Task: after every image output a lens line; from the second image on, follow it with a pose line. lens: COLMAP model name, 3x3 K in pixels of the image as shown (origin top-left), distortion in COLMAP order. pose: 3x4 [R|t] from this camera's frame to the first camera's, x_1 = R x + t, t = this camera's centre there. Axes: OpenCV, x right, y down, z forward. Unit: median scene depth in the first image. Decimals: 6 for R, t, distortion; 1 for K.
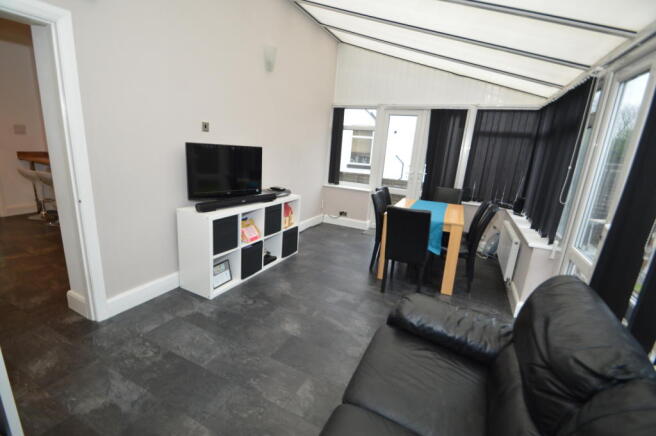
lens RADIAL K [[292.7, 0, 326.2], [0, 292.7, 219.5], [0, 0, 1]] dist [0.000403, -0.009773]
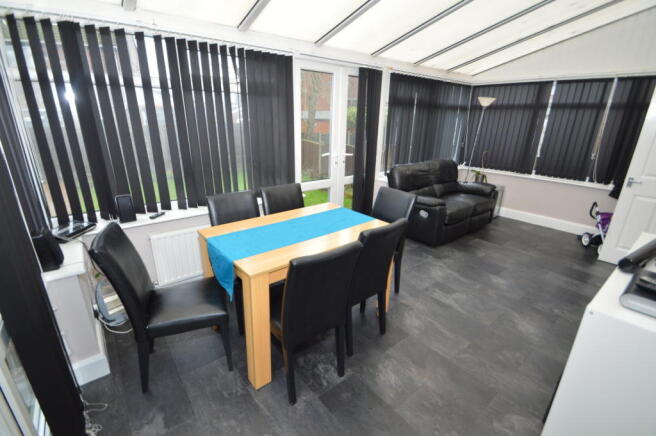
lens RADIAL K [[292.9, 0, 326.0], [0, 292.9, 220.5], [0, 0, 1]] dist [0.001448, -0.010330]
pose [[-0.892713, -0.258188, 0.369326, 0.124717], [-0.002964, 0.822933, 0.568131, -0.476968], [-0.450615, 0.506083, -0.735408, 1.860801]]
